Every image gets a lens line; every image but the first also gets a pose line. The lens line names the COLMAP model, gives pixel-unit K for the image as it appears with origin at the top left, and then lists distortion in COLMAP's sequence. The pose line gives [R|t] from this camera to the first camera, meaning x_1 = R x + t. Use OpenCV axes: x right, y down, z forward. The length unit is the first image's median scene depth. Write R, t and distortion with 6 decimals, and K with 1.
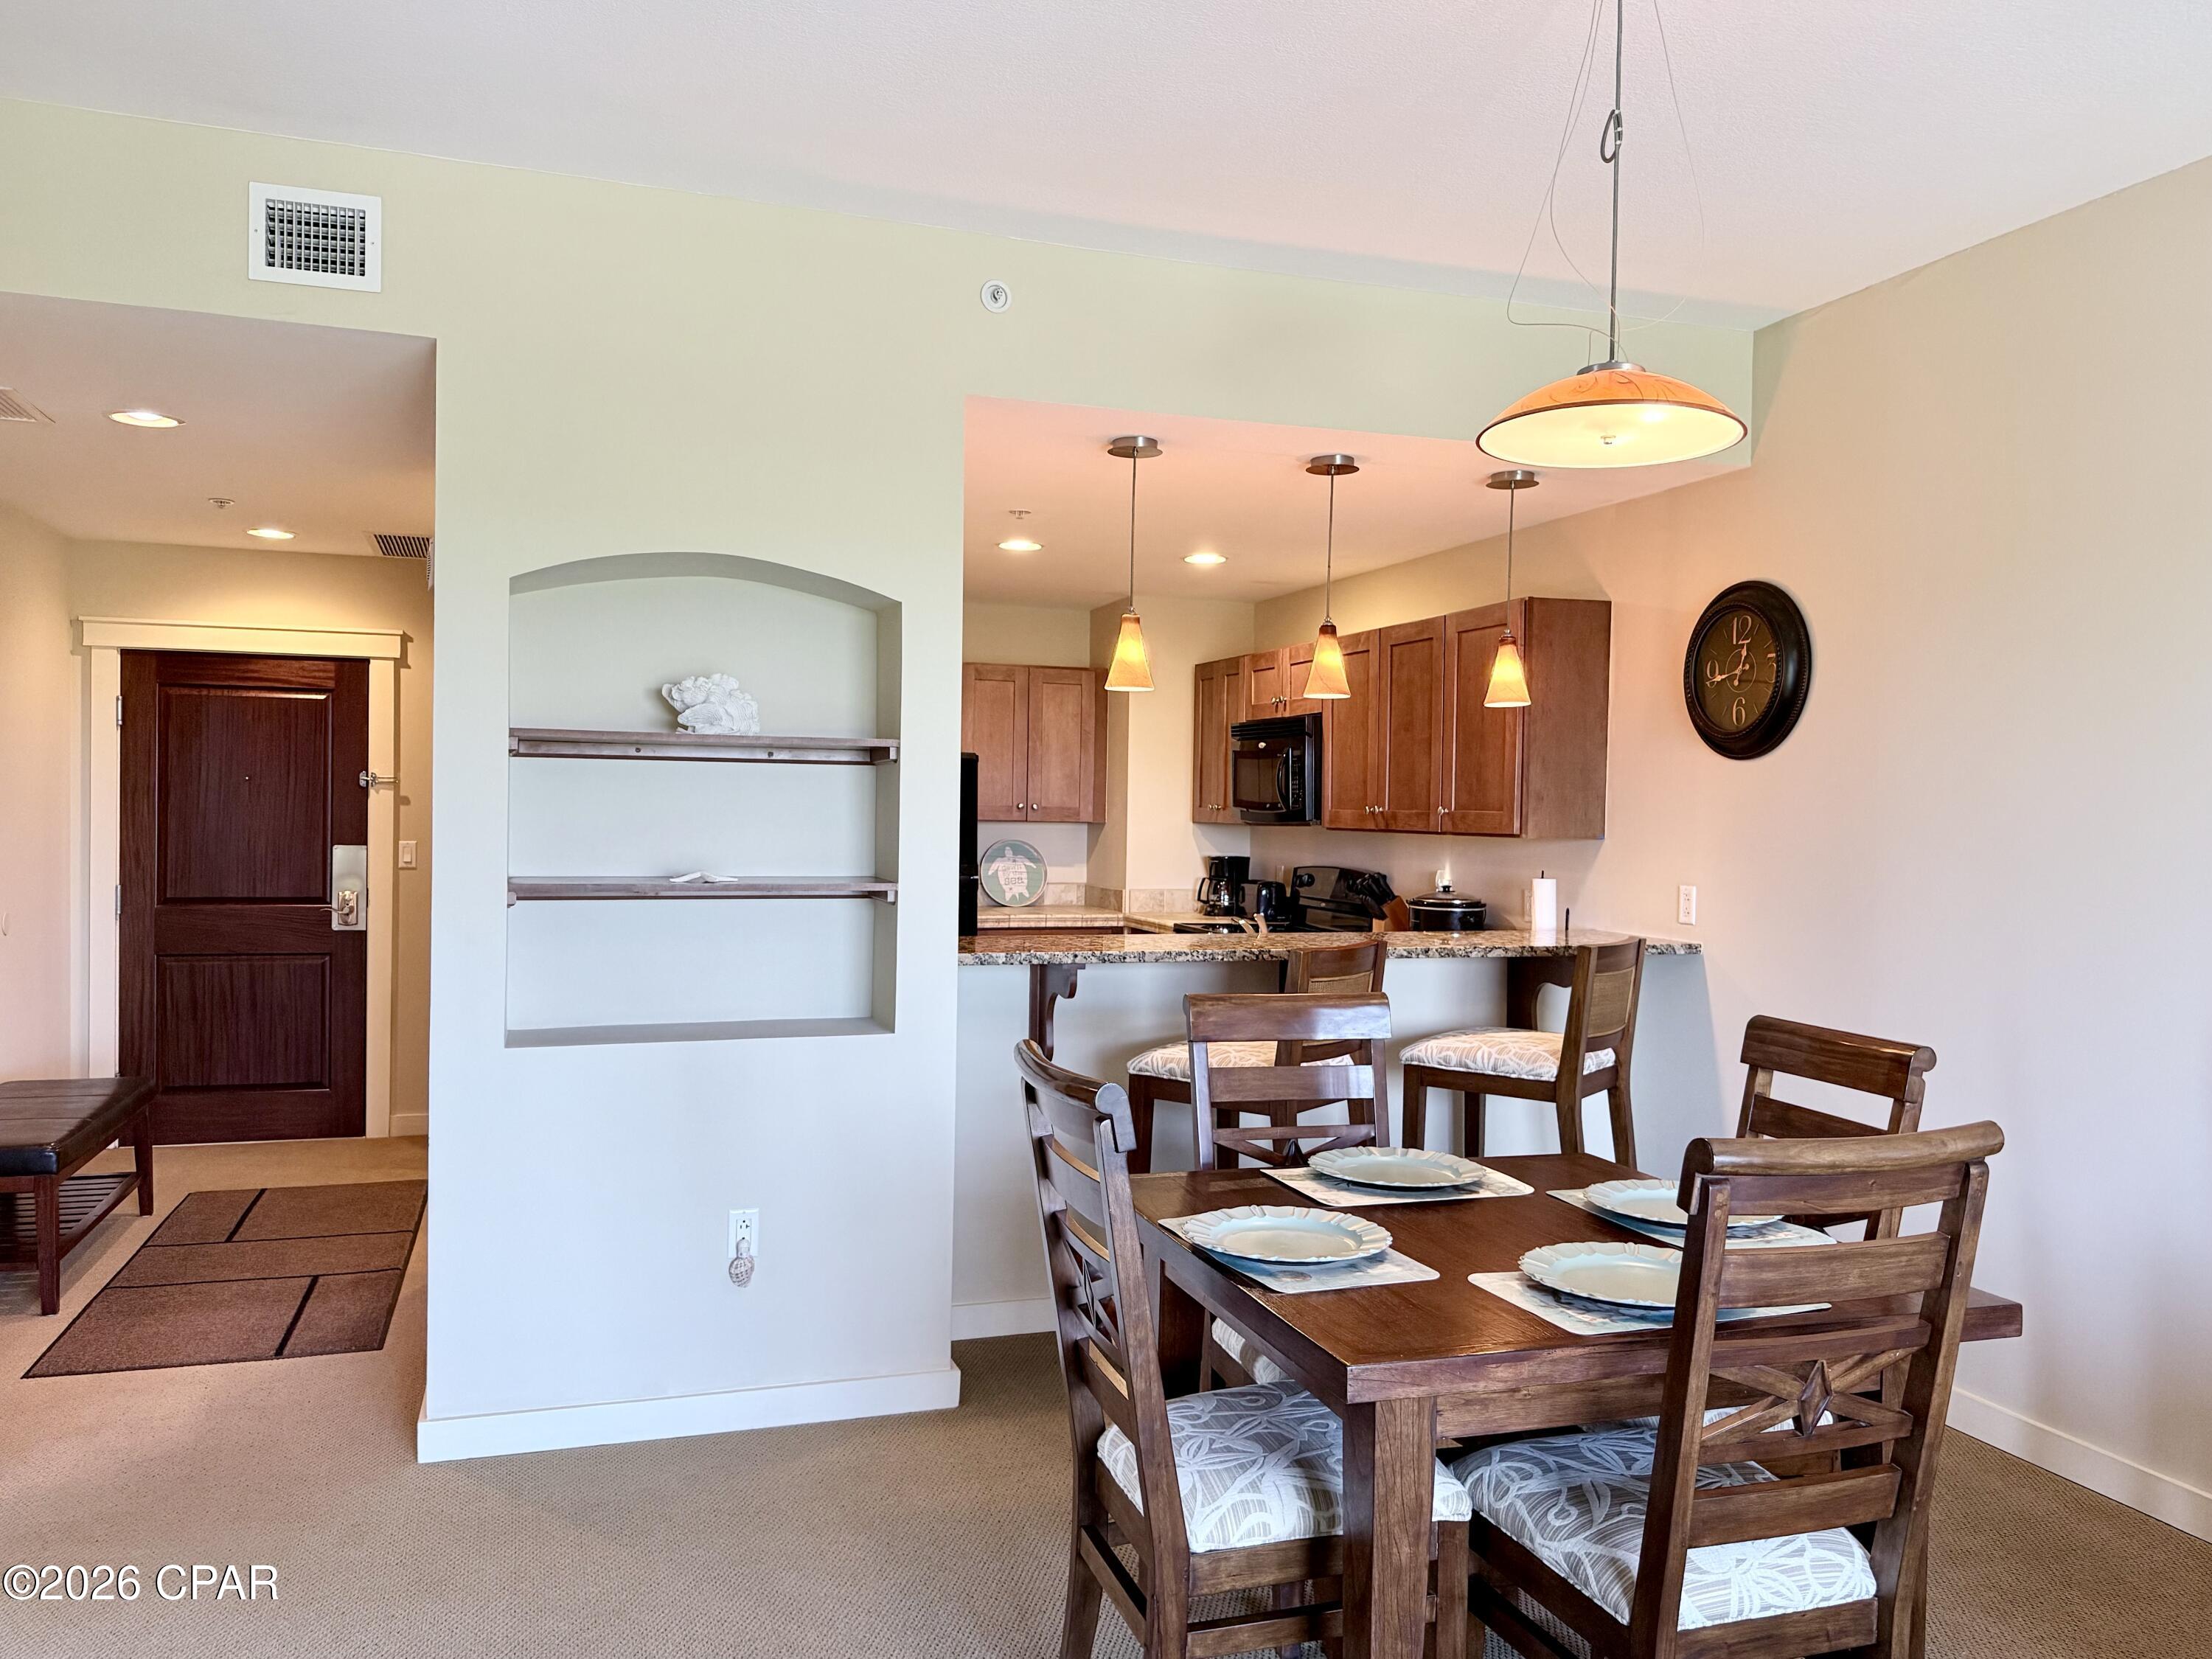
lens RADIAL K [[1639.9, 0, 1106.0], [0, 1639.9, 829.5], [0, 0, 1]] dist [0.076719, -0.100186]
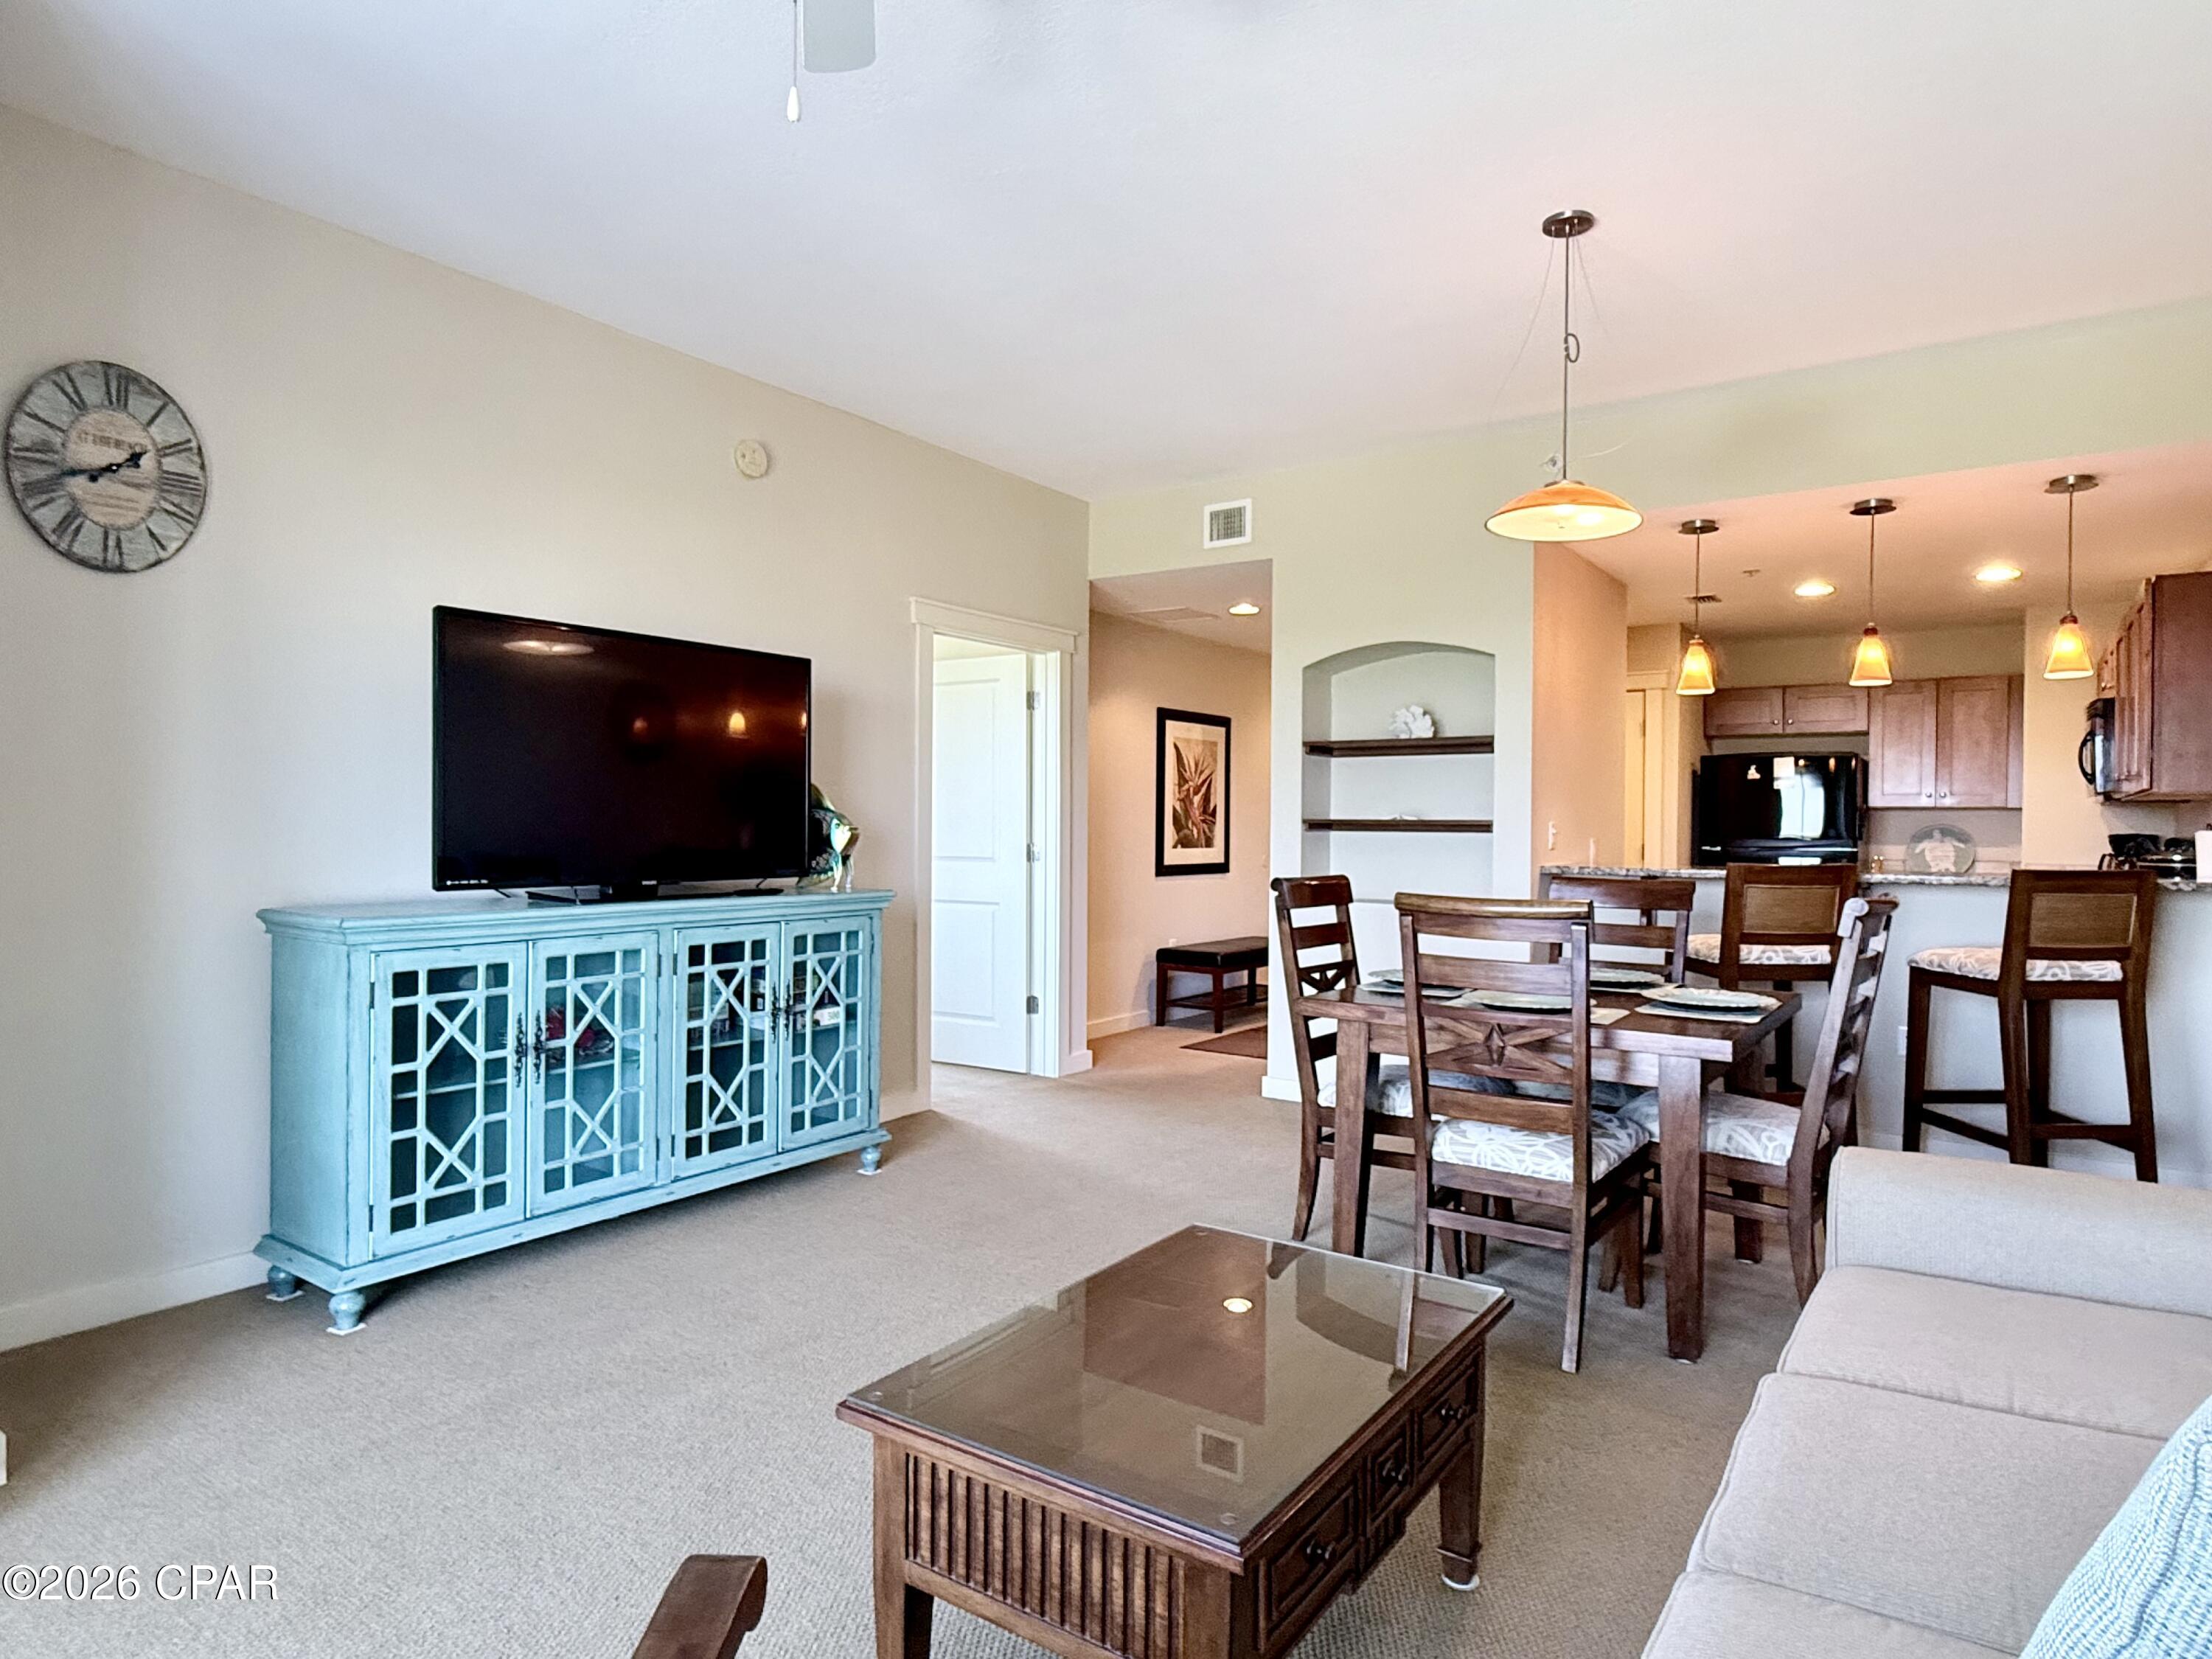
lens RADIAL K [[1275.1, 0, 1106.0], [0, 1275.1, 829.5], [0, 0, 1]] dist [0.003166, -0.000309]
pose [[0.588896, -0.007202, -0.808177, 0.688065], [-0.010976, 0.999797, -0.016907, 0.067949], [0.808134, 0.018828, 0.588697, -0.097292]]
